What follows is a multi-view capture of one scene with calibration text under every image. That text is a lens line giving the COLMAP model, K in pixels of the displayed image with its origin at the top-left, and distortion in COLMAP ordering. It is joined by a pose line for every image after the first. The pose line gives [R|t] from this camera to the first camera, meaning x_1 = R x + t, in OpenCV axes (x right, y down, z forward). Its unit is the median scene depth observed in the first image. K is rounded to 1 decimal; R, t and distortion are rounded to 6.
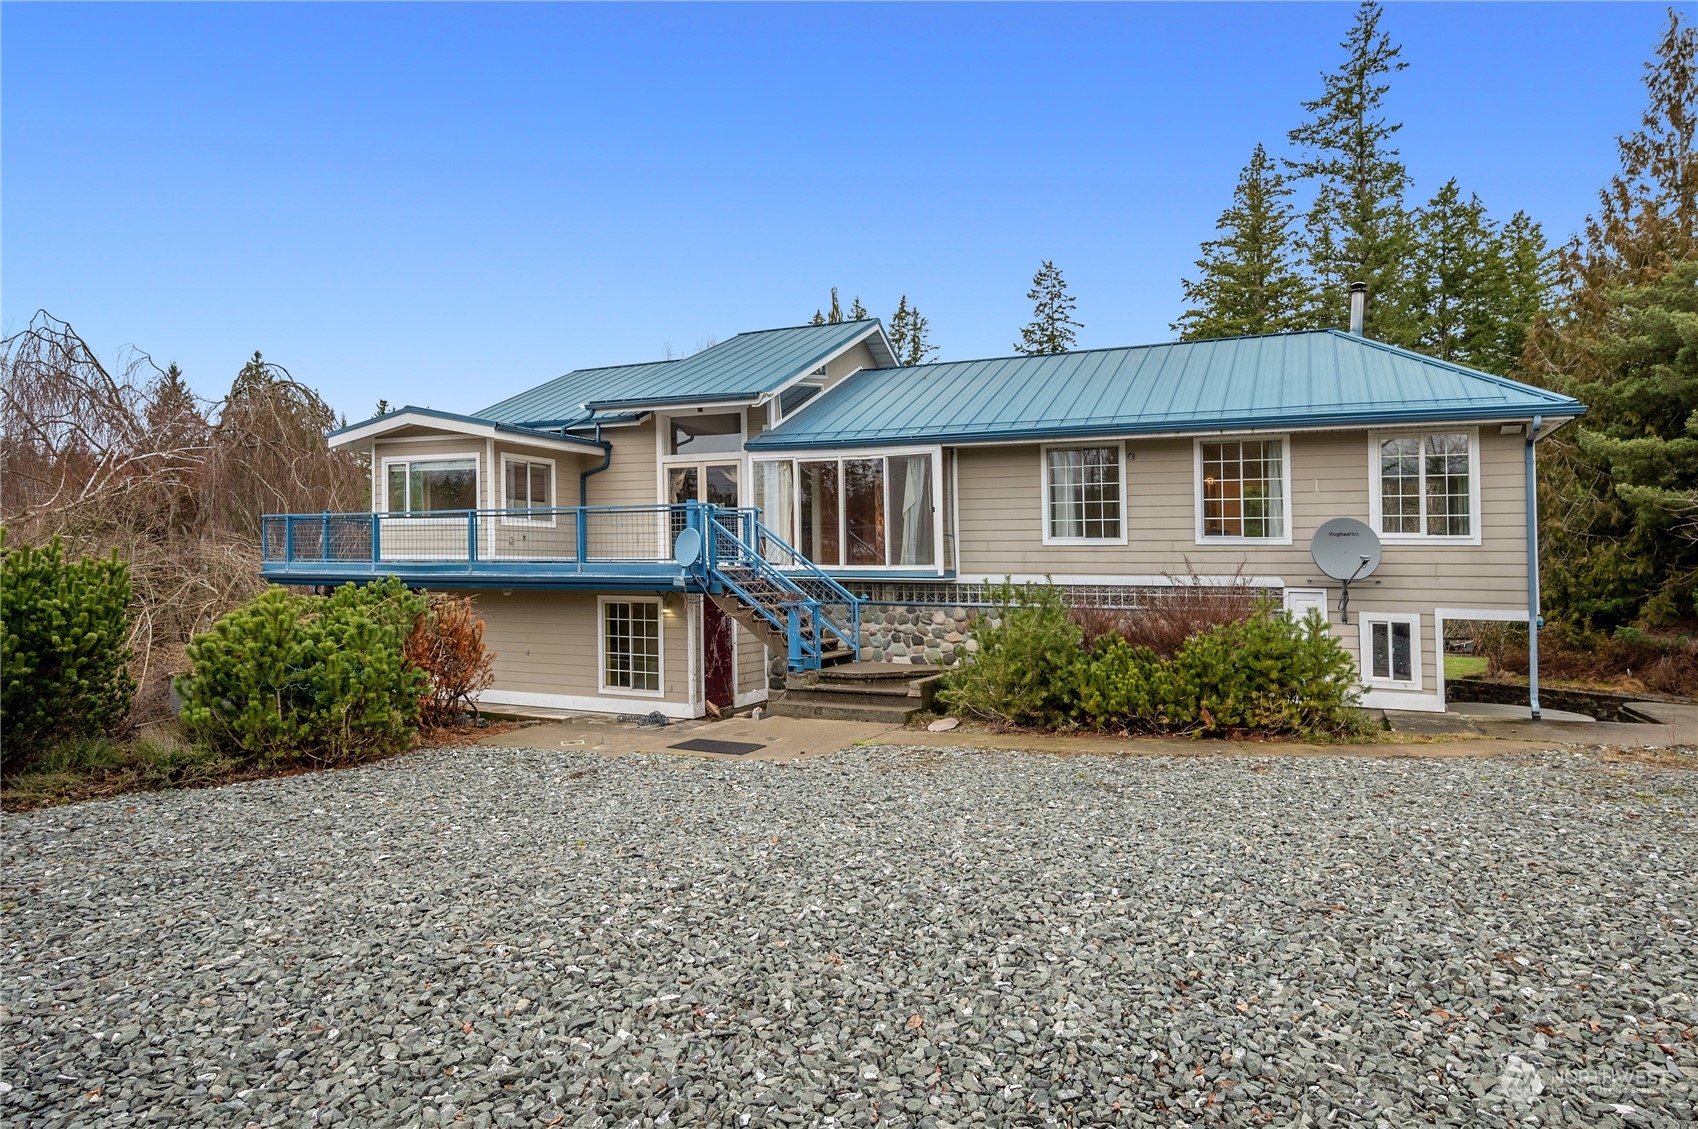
lens RADIAL K [[971.9, 0, 899.9], [0, 971.9, 514.2], [0, 0, 1]] dist [0.018043, -0.003383]
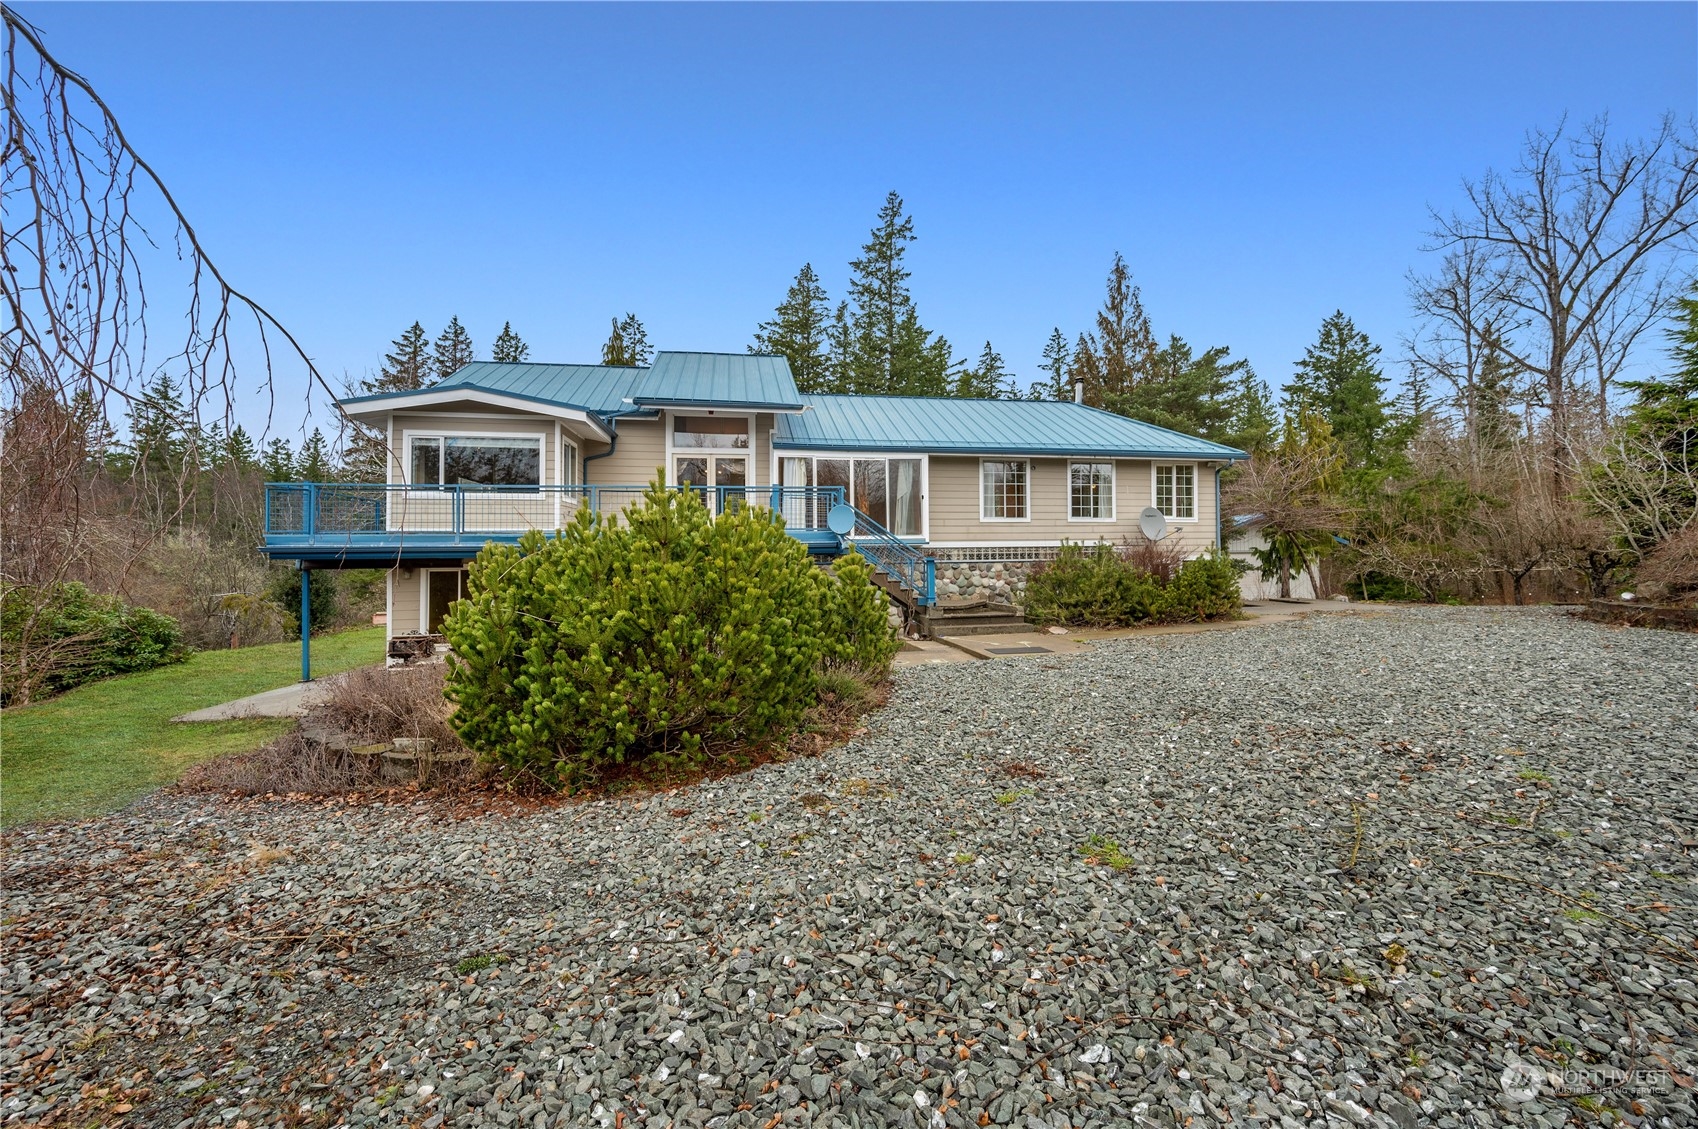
lens RADIAL K [[705.3, 0, 863.5], [0, 705.3, 539.3], [0, 0, 1]] dist [0.003430, 0.000824]
pose [[0.833190, -0.003887, 0.552974, -0.567765], [-0.017136, 0.999314, 0.032844, 0.022774], [-0.552722, -0.036841, 0.832551, 0.141657]]
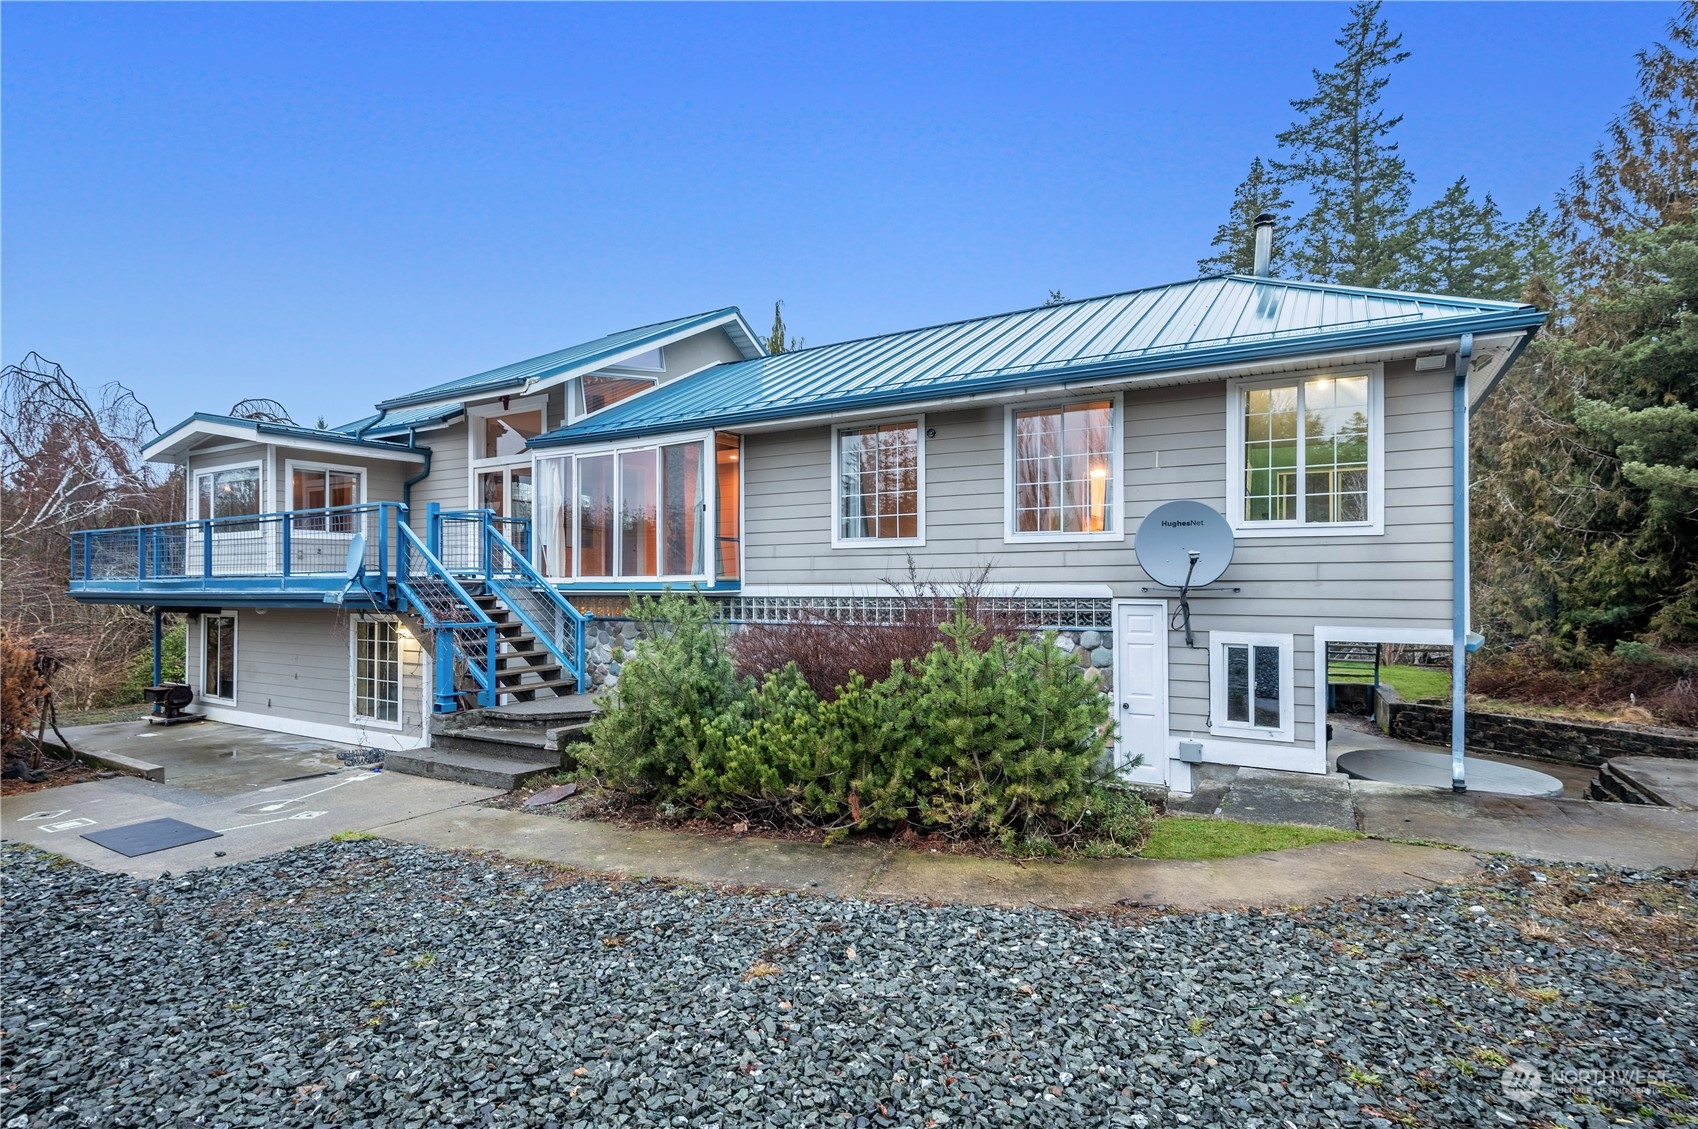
lens RADIAL K [[829.9, 0, 858.3], [0, 829.9, 573.2], [0, 0, 1]] dist [0.001725, 0.001898]
pose [[0.991984, -0.012200, -0.125769, 0.227587], [0.017710, 0.998928, 0.042781, 0.020647], [0.125112, -0.044665, 0.991137, 0.282144]]
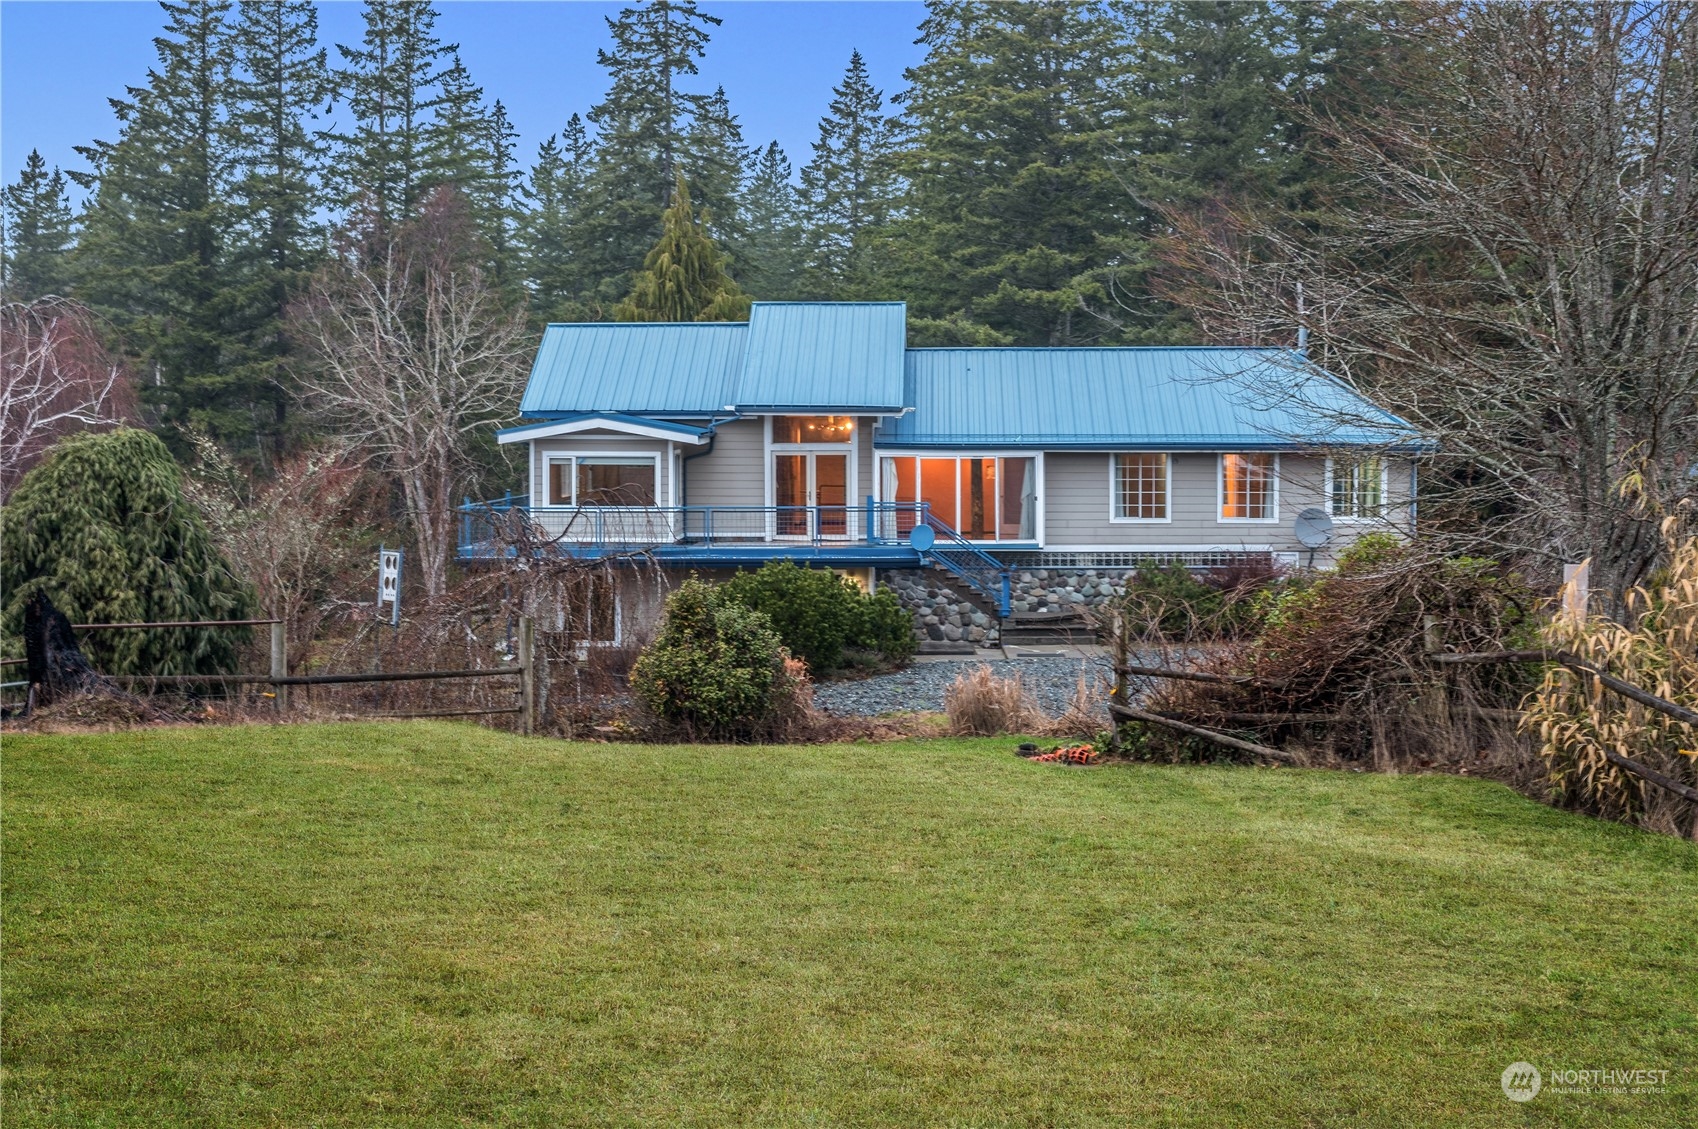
lens RADIAL K [[2574.7, 0, 861.8], [0, 2574.7, 432.7], [0, 0, 1]] dist [0.008474, 0.000000]
pose [[0.932526, -0.013593, 0.360846, -1.328658], [-0.011691, 0.997631, 0.067795, -0.301601], [-0.360913, -0.067439, 0.930158, -2.002649]]
